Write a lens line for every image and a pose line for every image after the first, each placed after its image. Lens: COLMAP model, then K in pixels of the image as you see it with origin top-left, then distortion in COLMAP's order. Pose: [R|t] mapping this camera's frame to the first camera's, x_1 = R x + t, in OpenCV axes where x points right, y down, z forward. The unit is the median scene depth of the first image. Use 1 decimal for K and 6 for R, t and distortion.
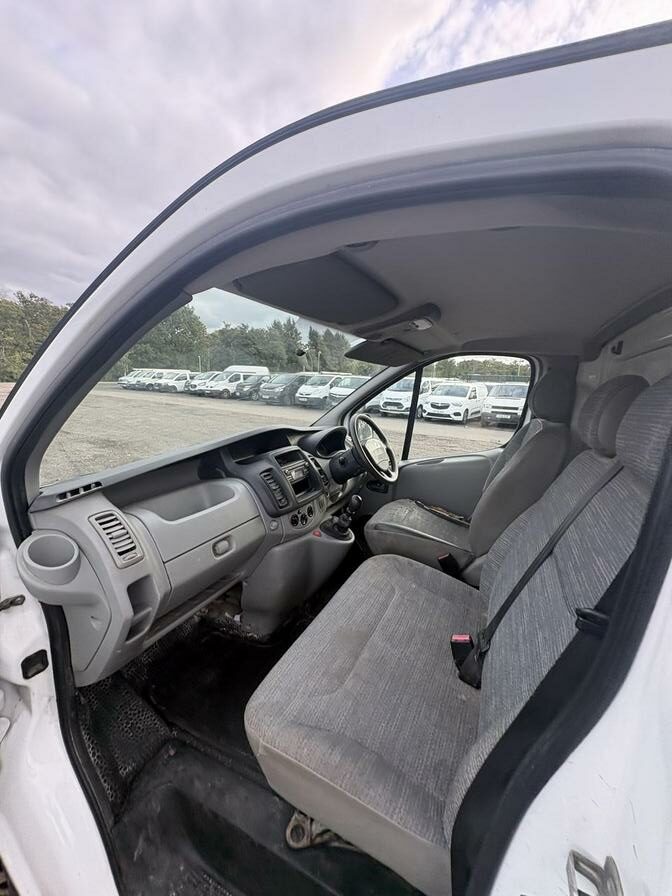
lens RADIAL K [[359.7, 0, 333.8], [0, 359.7, 448.6], [0, 0, 1]] dist [0.002624, 0.000460]
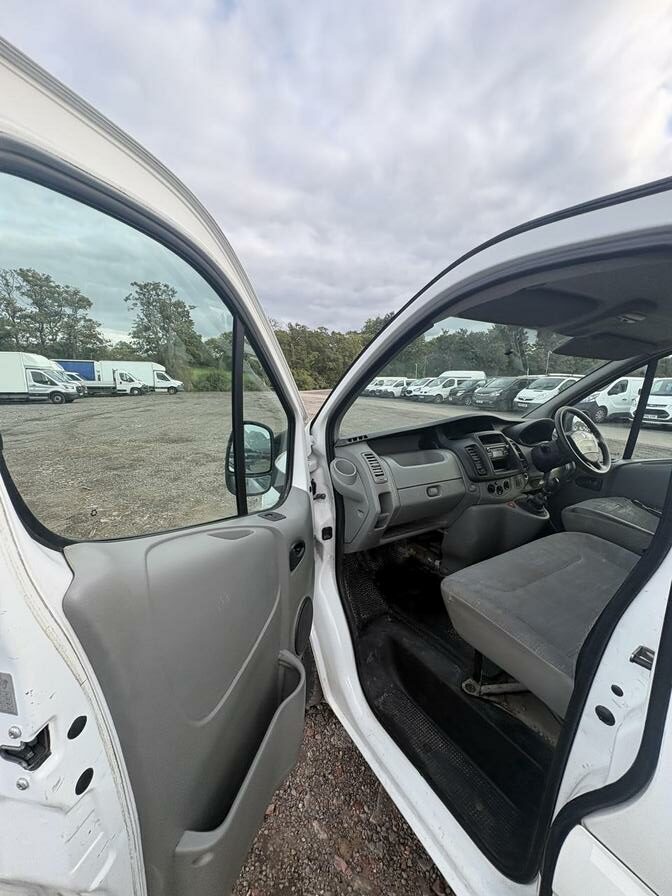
lens RADIAL K [[359.7, 0, 333.8], [0, 359.7, 448.6], [0, 0, 1]] dist [0.002624, 0.000460]
pose [[0.842616, 0.074703, -0.533309, 0.075807], [-0.083420, 0.996484, 0.007780, 0.088824], [0.532015, 0.037933, 0.845885, -0.300887]]
